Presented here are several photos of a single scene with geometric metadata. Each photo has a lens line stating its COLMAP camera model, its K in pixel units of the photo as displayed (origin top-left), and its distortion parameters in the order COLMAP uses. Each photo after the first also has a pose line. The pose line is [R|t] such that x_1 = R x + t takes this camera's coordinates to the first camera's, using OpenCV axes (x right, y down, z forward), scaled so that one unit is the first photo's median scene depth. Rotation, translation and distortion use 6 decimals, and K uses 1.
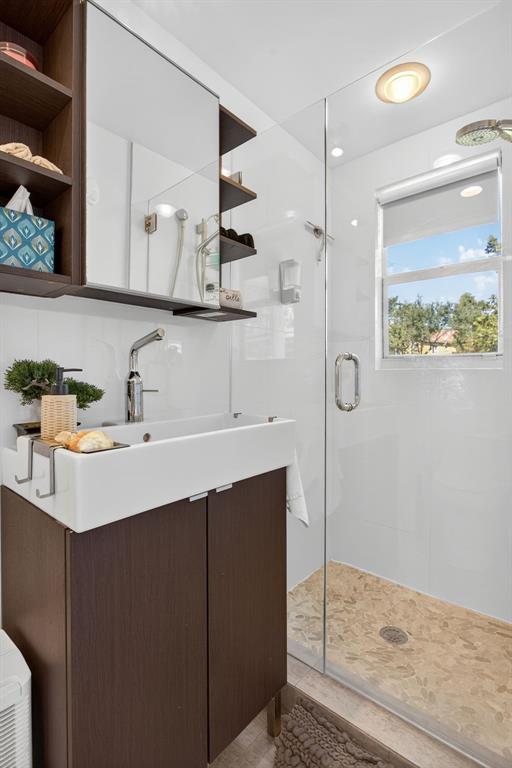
lens RADIAL K [[366.2, 0, 254.0], [0, 366.2, 370.0], [0, 0, 1]] dist [0.003586, 0.000448]
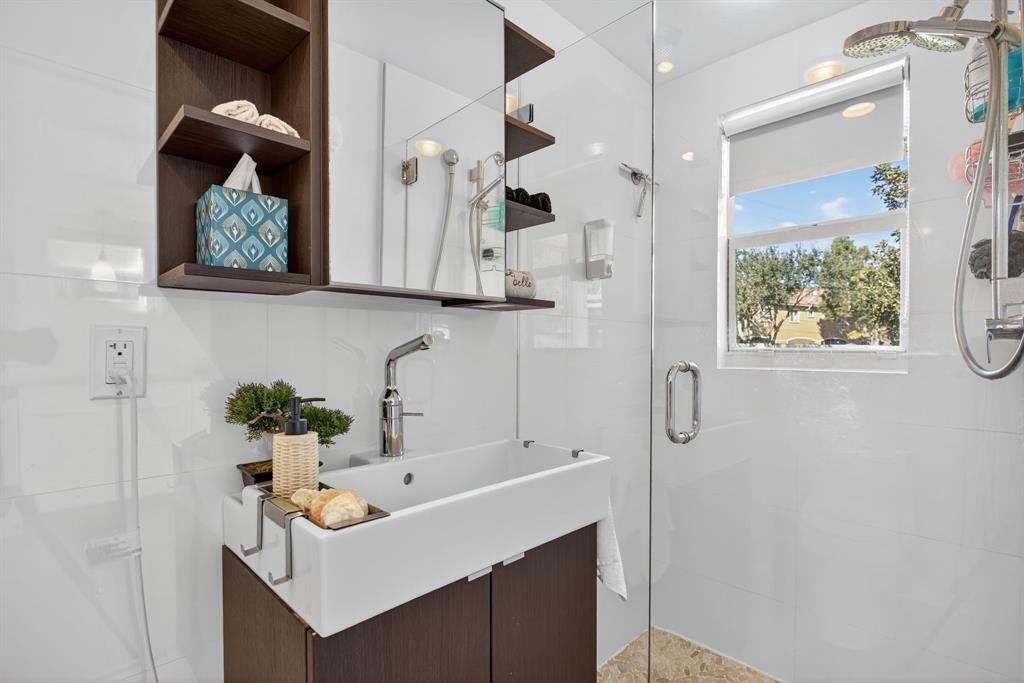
lens RADIAL K [[488.3, 0, 506.9], [0, 488.3, 351.0], [0, 0, 1]] dist [0.003586, 0.000448]
pose [[0.997414, 0.001771, -0.071845, -0.018027], [-0.000543, 0.999854, 0.017106, -0.076631], [0.071865, -0.017023, 0.997269, 0.022233]]
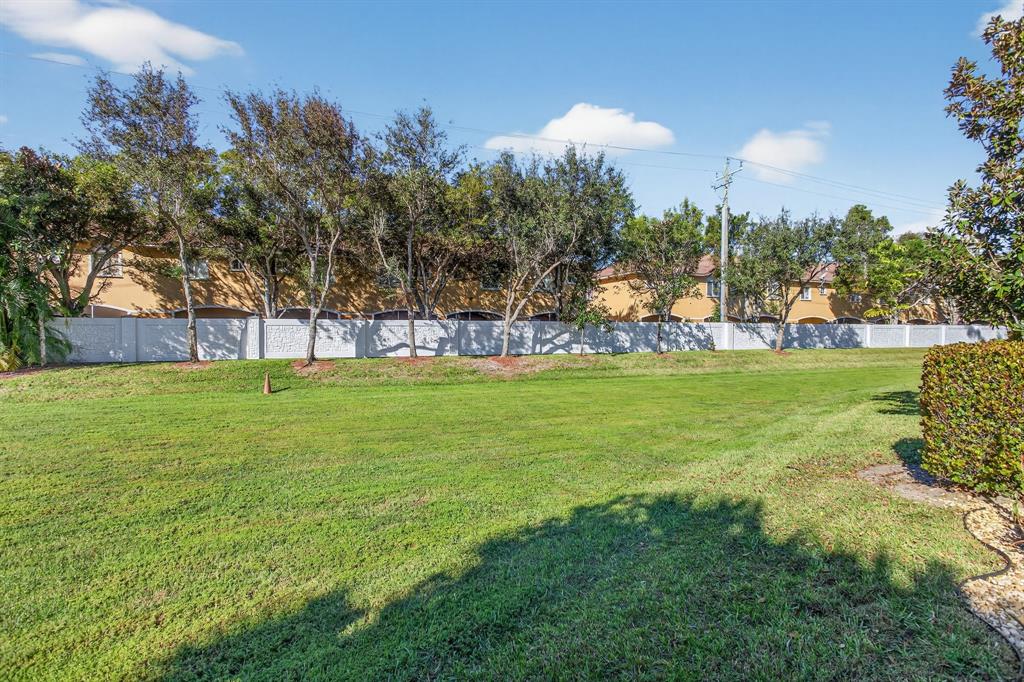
lens RADIAL K [[488.3, 0, 506.8], [0, 488.3, 341.9], [0, 0, 1]] dist [0.003586, 0.000448]
pose [[0.997031, -0.001999, -0.076978, 0.597489], [0.004971, 0.999249, 0.038428, -0.109086], [0.076843, -0.038697, 0.996292, 1.980437]]
